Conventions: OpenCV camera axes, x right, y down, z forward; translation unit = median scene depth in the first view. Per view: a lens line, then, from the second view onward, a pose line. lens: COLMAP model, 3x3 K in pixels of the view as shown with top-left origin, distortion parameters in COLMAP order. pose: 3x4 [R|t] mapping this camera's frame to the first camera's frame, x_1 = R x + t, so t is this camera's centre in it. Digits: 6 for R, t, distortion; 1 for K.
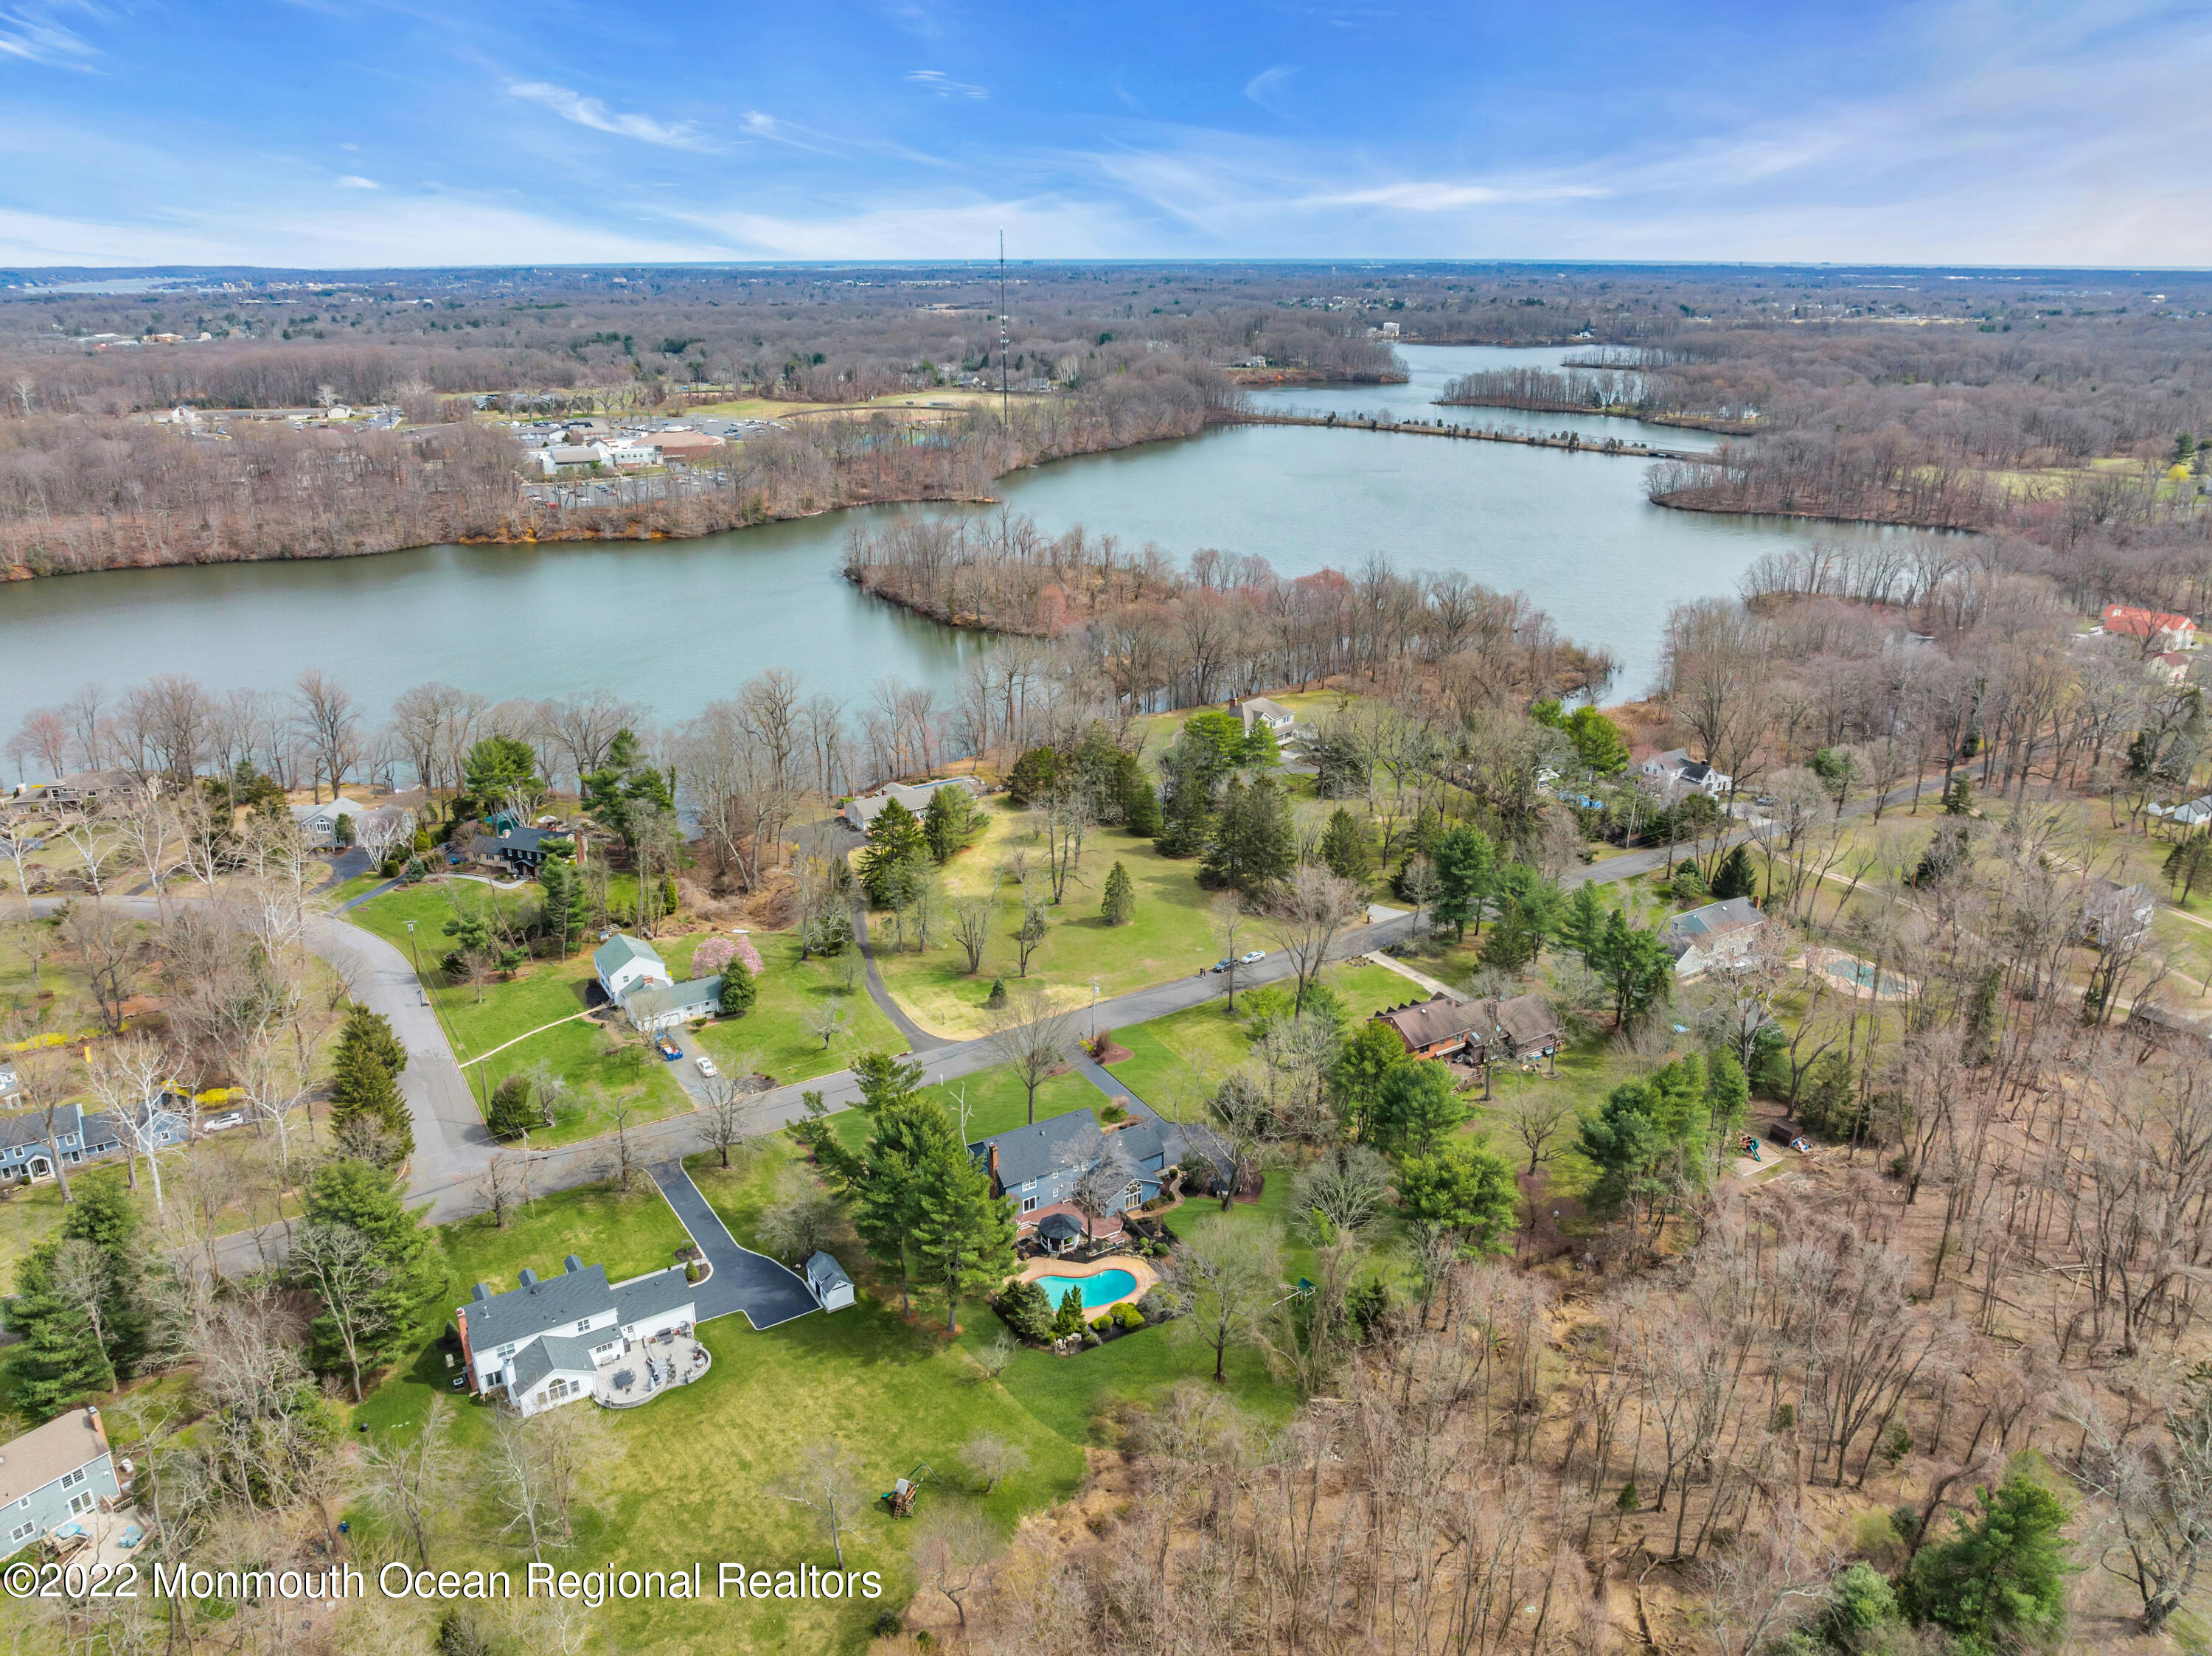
lens RADIAL K [[1562.3, 0, 1098.8], [0, 1562.3, 820.2], [0, 0, 1]] dist [-0.039883, 0.011446]
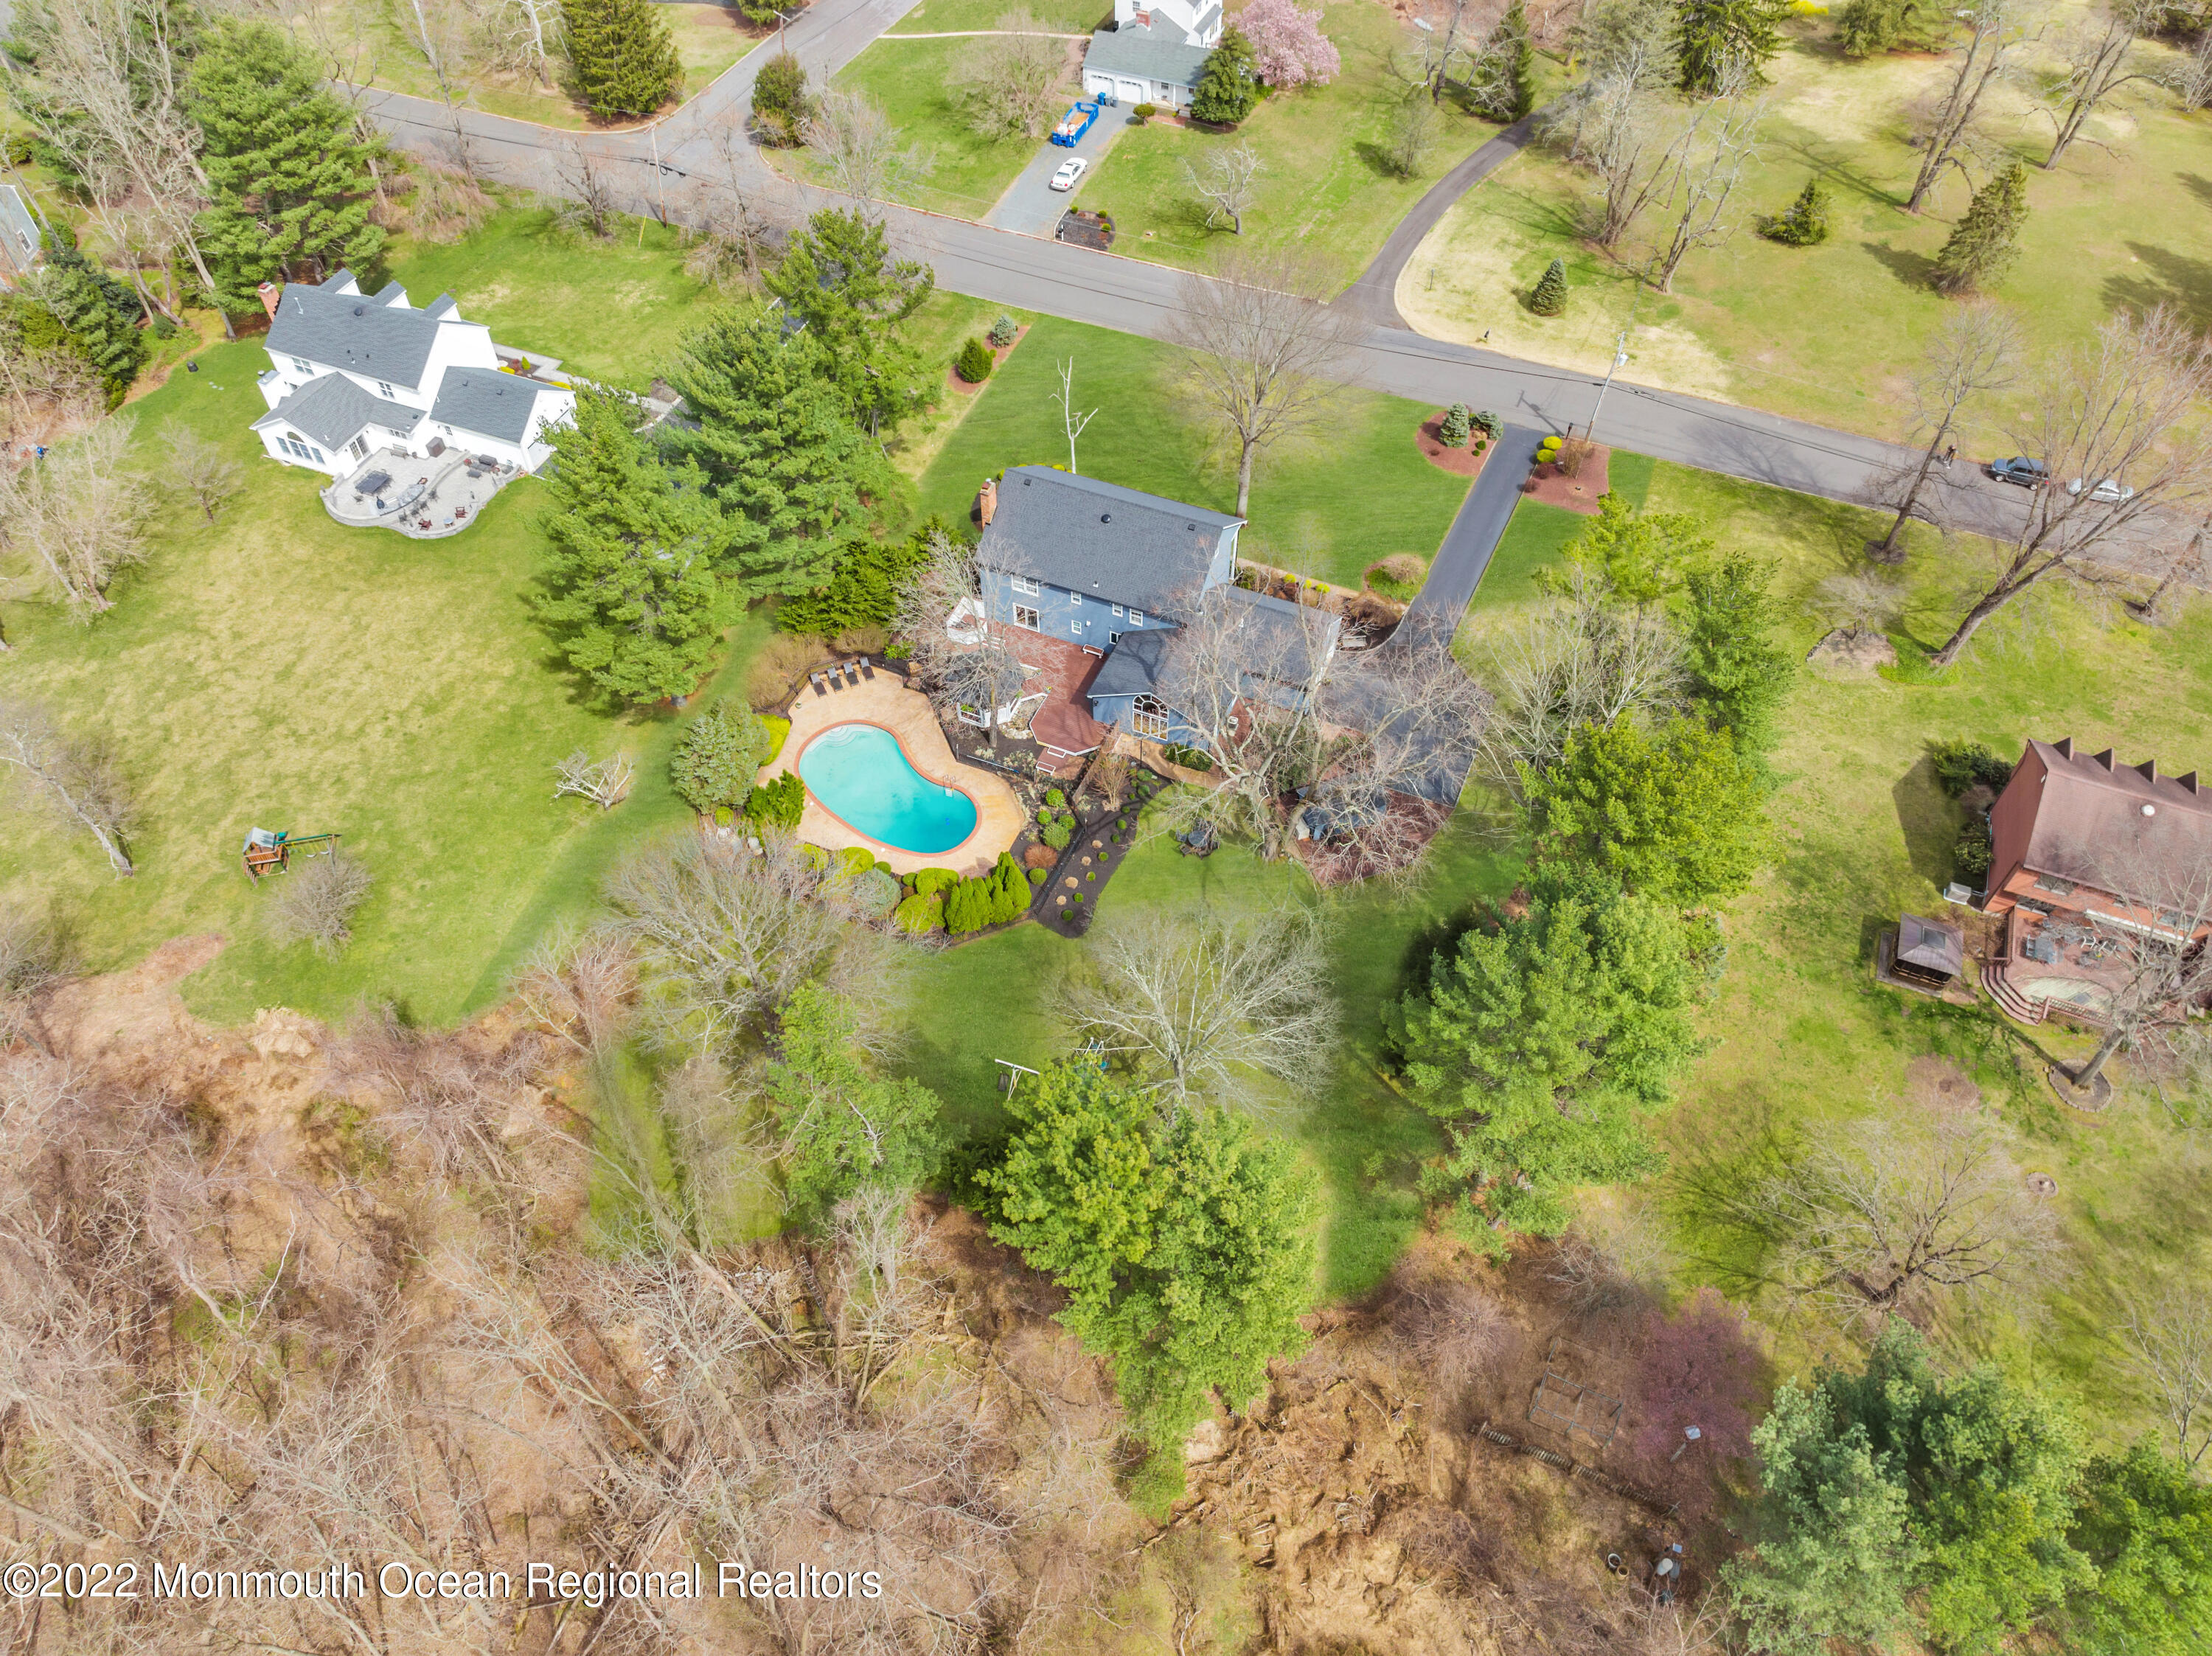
lens RADIAL K [[1562.3, 0, 1100.3], [0, 1562.3, 828.3], [0, 0, 1]] dist [-0.039883, 0.011446]
pose [[0.585389, 0.631928, -0.507924, 0.300670], [-0.279636, 0.745414, 0.605114, -0.036945], [0.761002, -0.212193, 0.613067, 0.680581]]
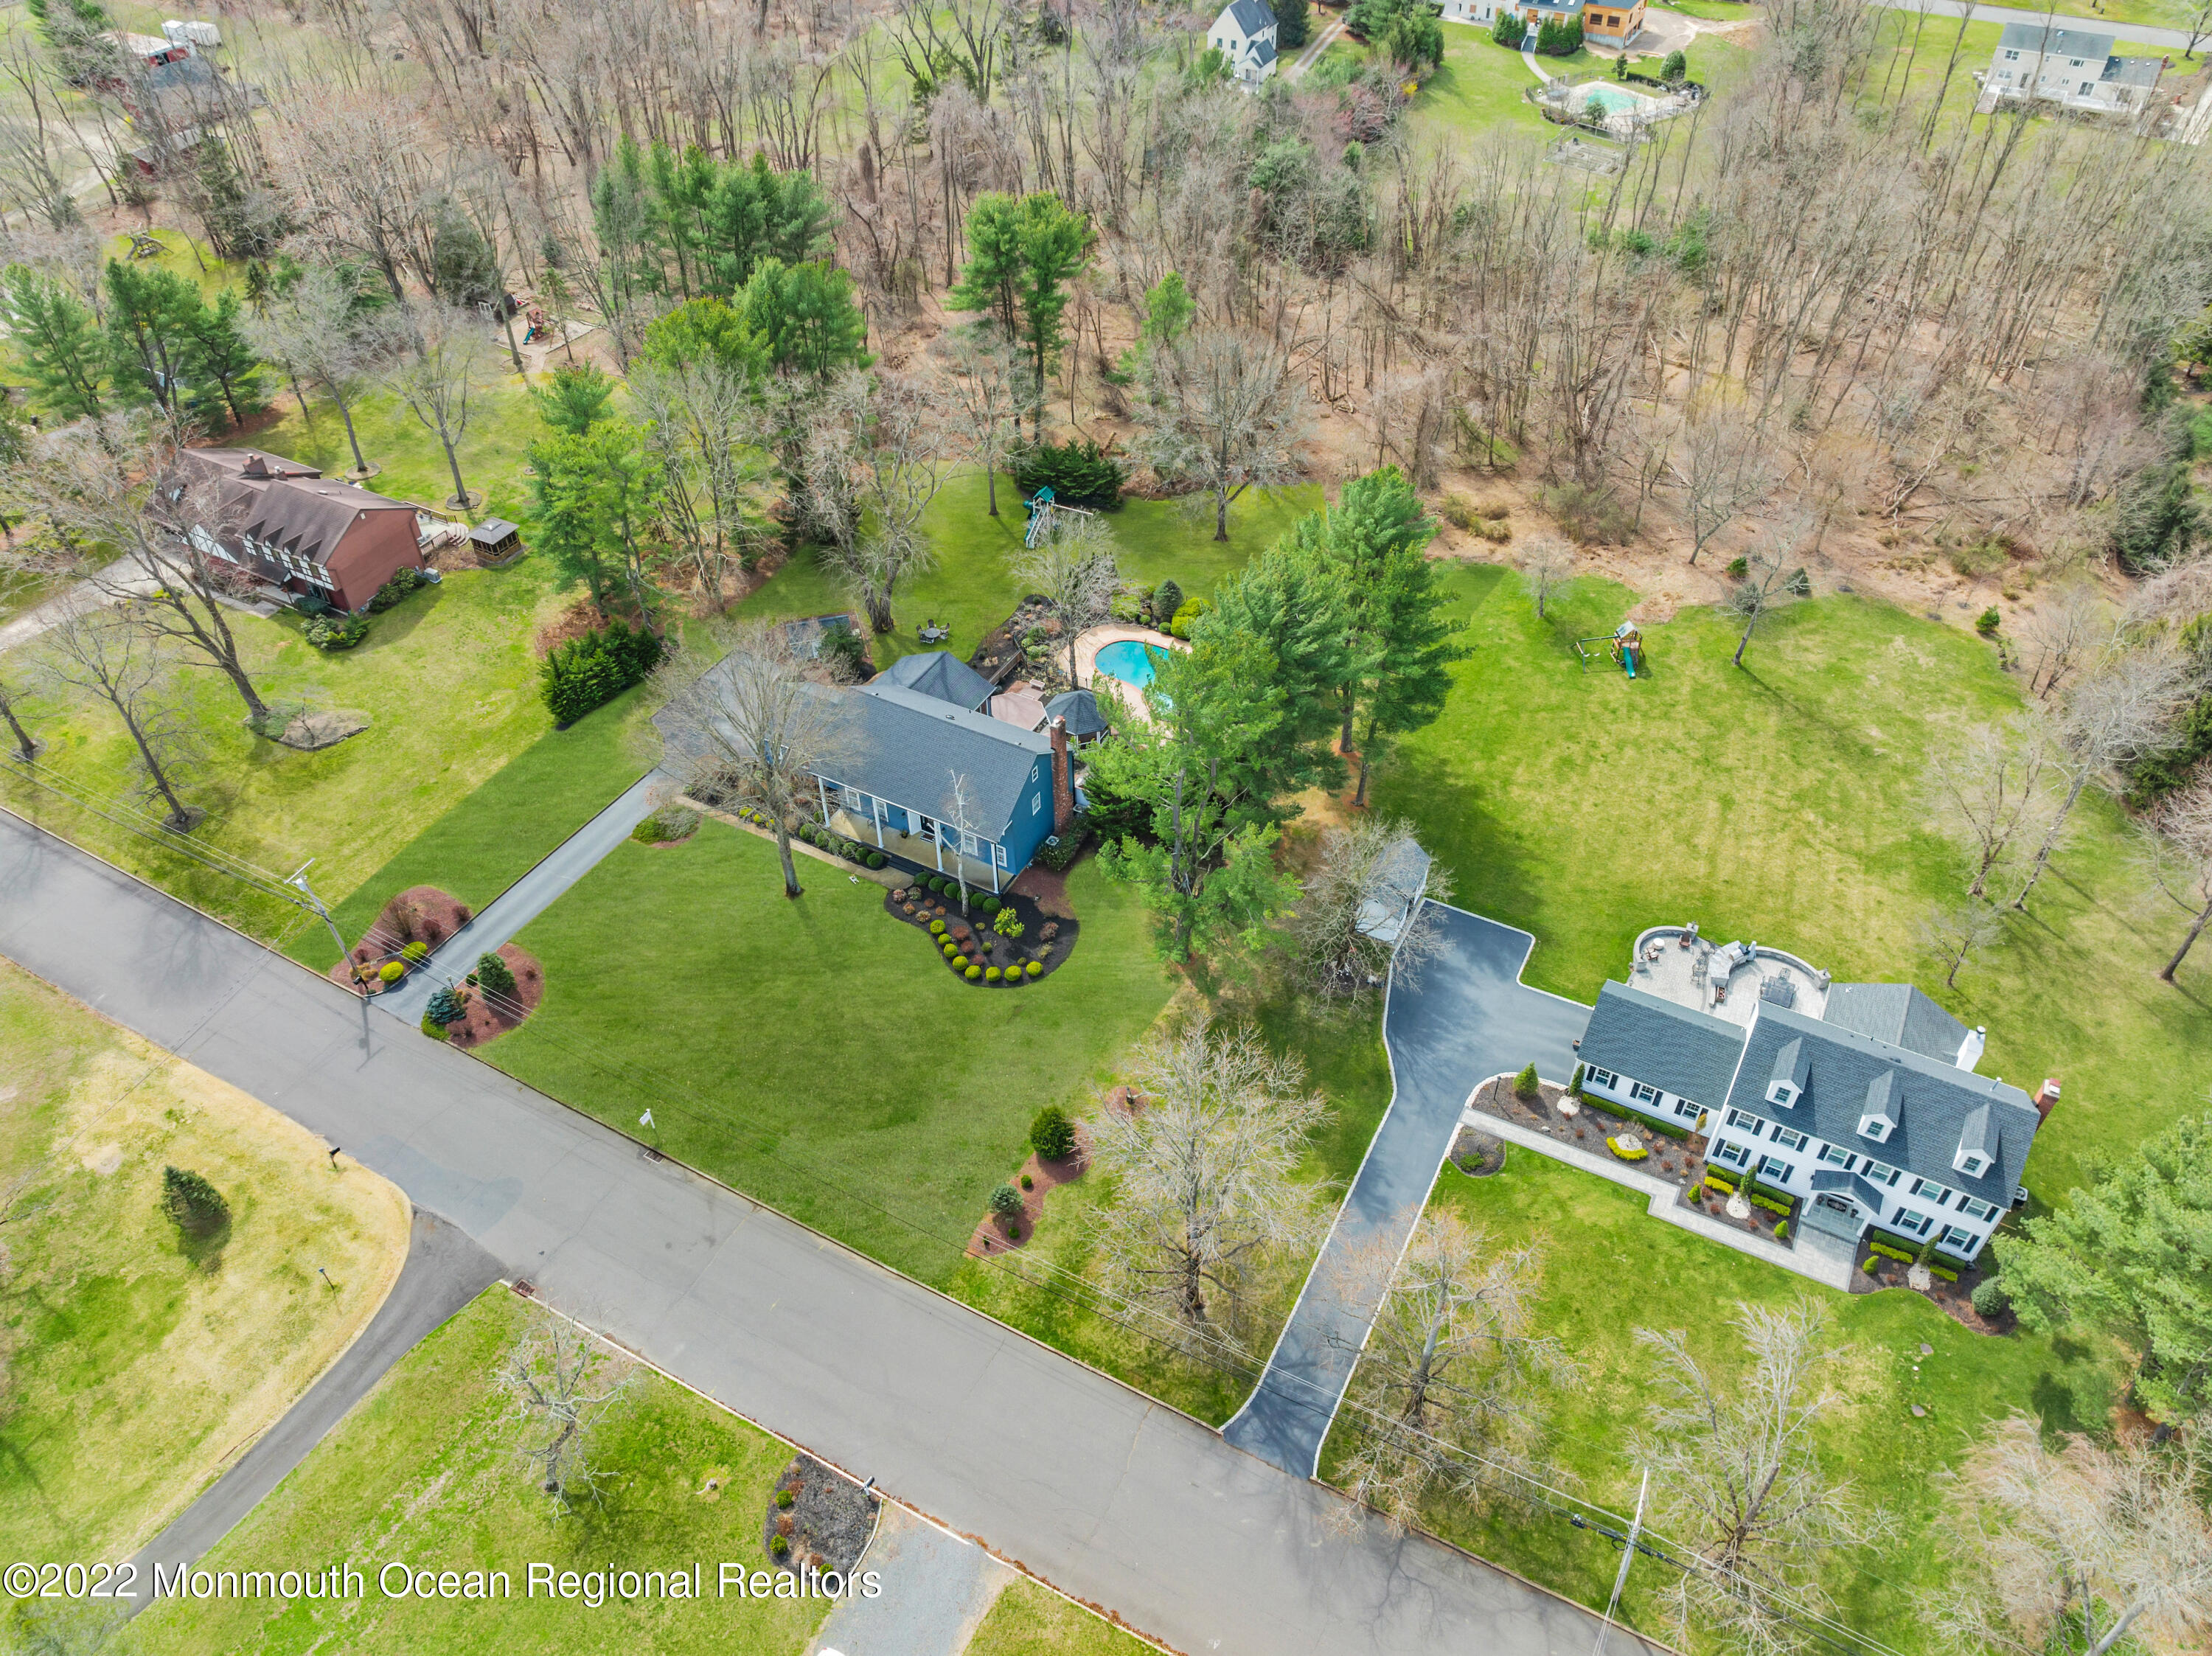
lens RADIAL K [[1562.3, 0, 1103.3], [0, 1562.3, 826.6], [0, 0, 1]] dist [-0.039883, 0.011446]
pose [[-0.502472, -0.578313, 0.642710, -0.452819], [0.308523, 0.574494, 0.758136, -0.182704], [-0.807673, 0.579233, -0.110244, 1.073282]]
